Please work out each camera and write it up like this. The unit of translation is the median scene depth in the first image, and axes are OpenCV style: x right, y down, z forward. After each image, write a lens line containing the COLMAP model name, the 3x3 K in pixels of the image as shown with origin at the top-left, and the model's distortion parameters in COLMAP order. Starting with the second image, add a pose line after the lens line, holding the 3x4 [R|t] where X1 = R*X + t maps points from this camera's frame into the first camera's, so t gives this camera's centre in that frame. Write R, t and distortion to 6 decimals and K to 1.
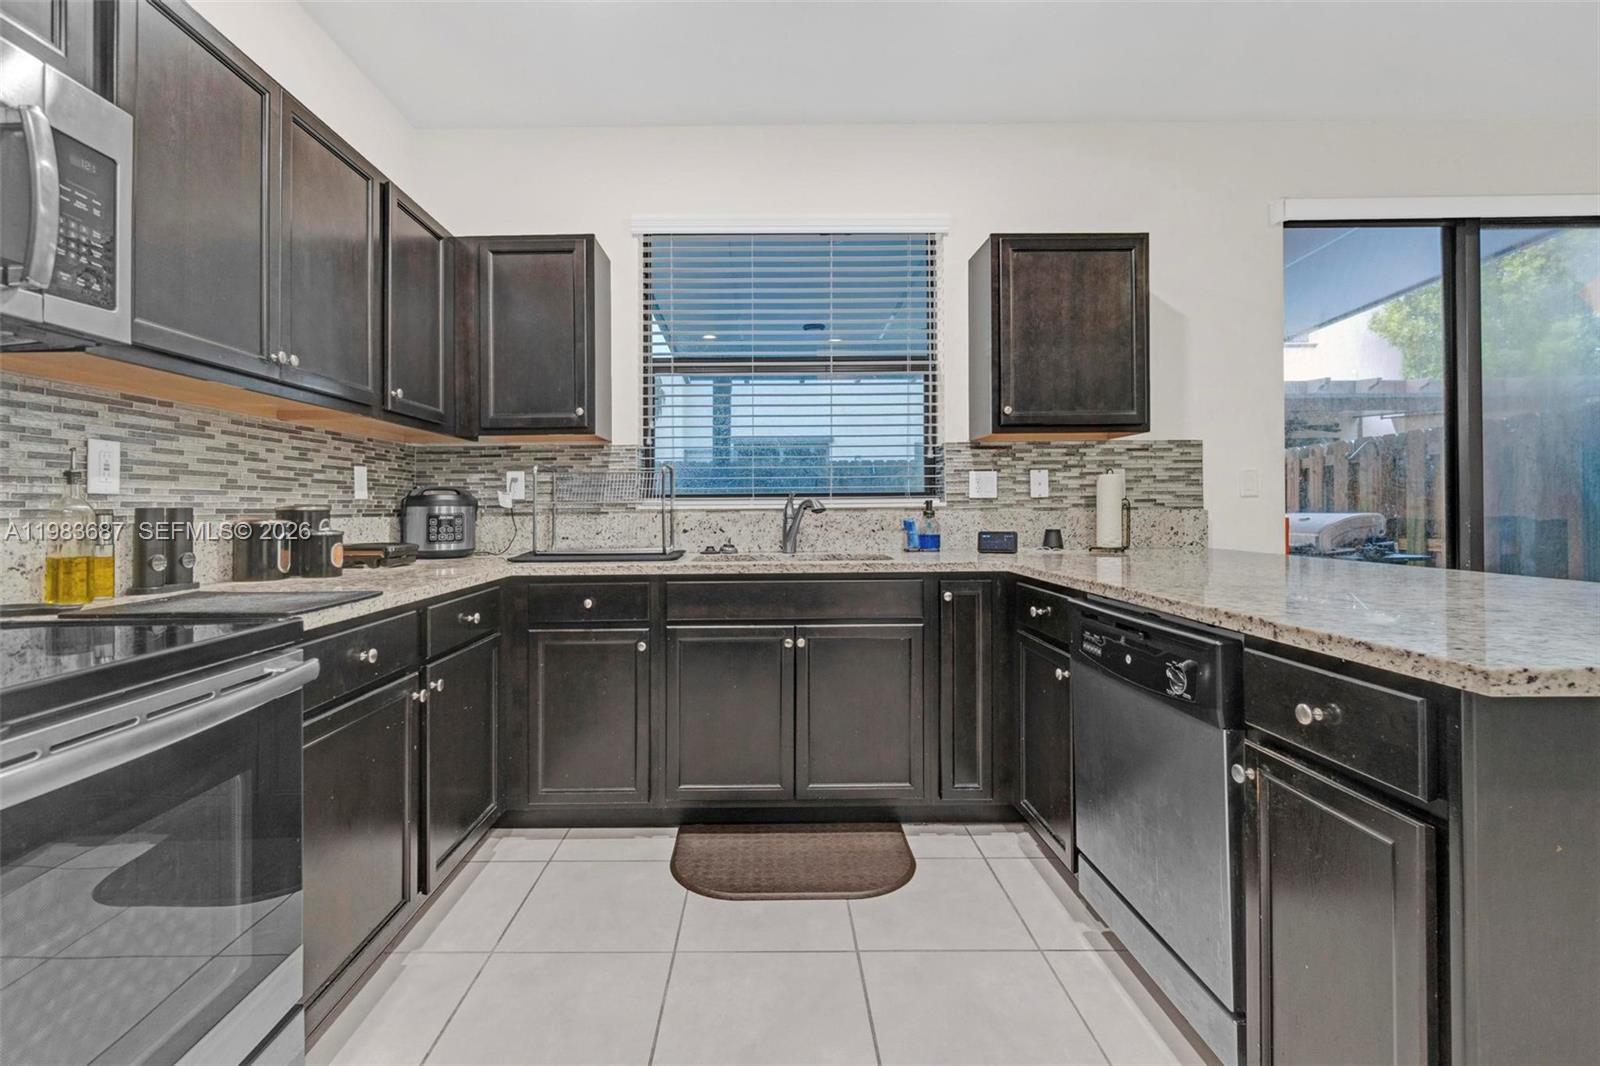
lens RADIAL K [[701.2, 0, 783.8], [0, 701.2, 506.0], [0, 0, 1]] dist [-0.002978, -0.000697]
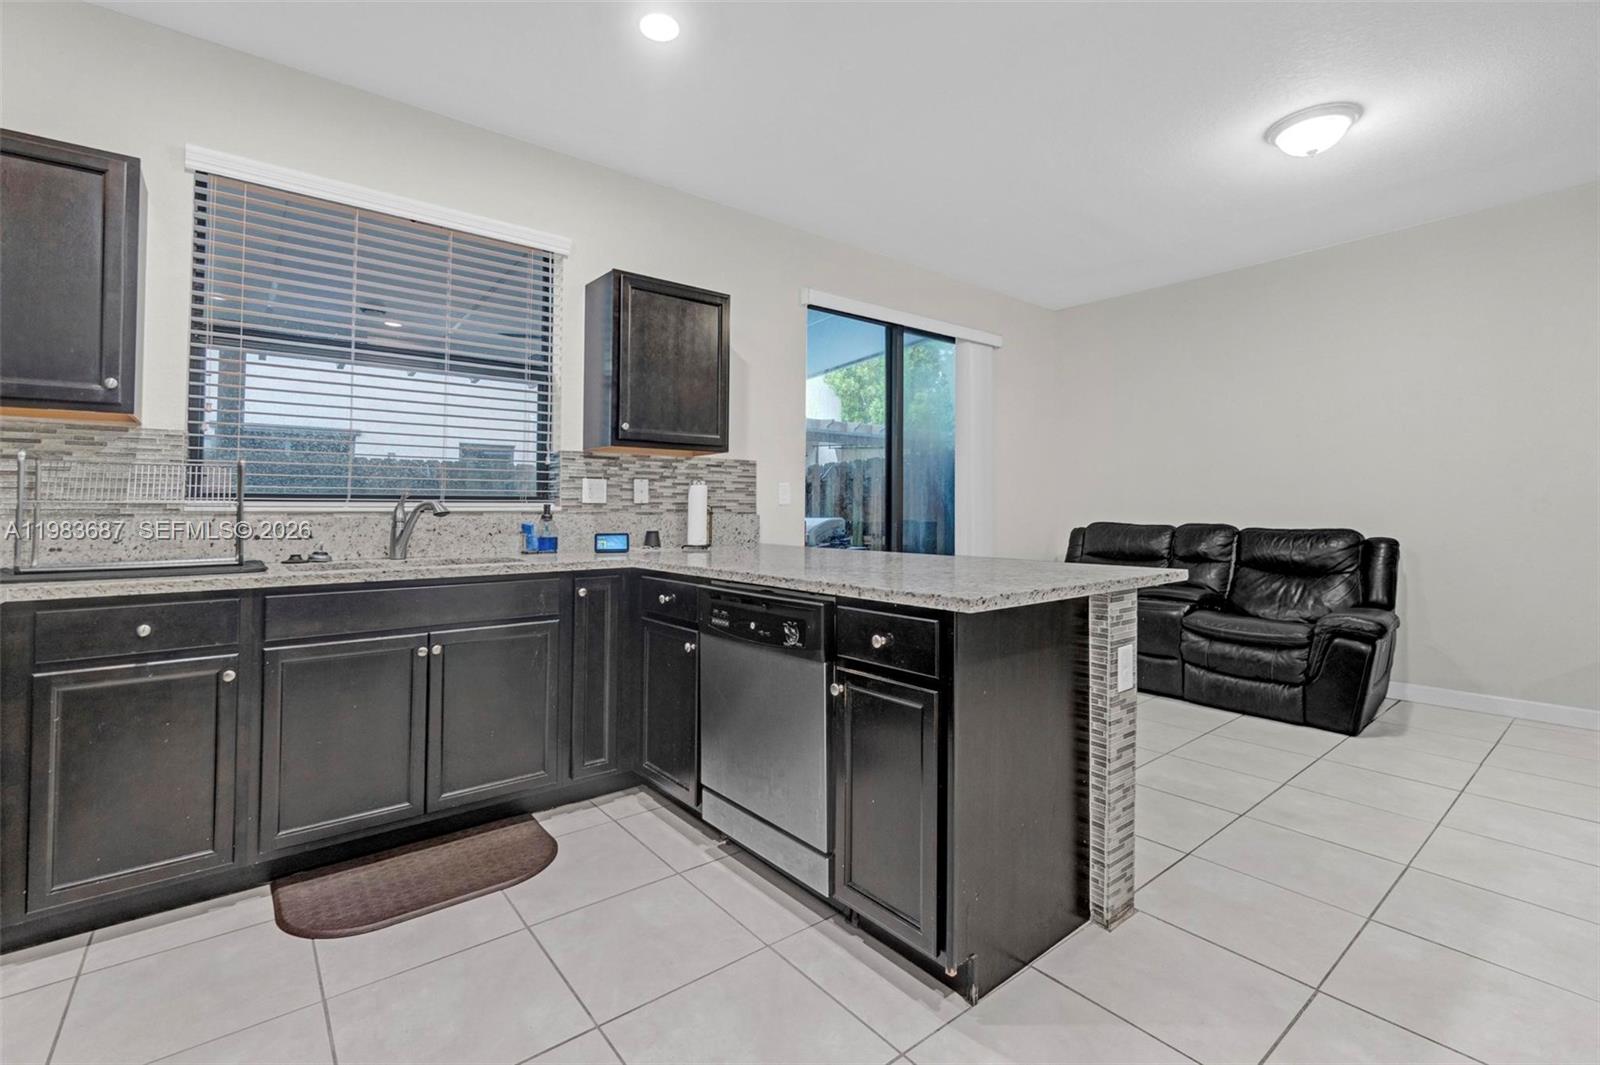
lens RADIAL K [[697.1, 0, 793.4], [0, 697.1, 509.0], [0, 0, 1]] dist [-0.008349, -0.000119]
pose [[0.781656, 0.008968, 0.623646, -0.170282], [-0.006932, 0.999960, -0.005691, 0.001944], [-0.623672, 0.000125, 0.781686, -0.054188]]
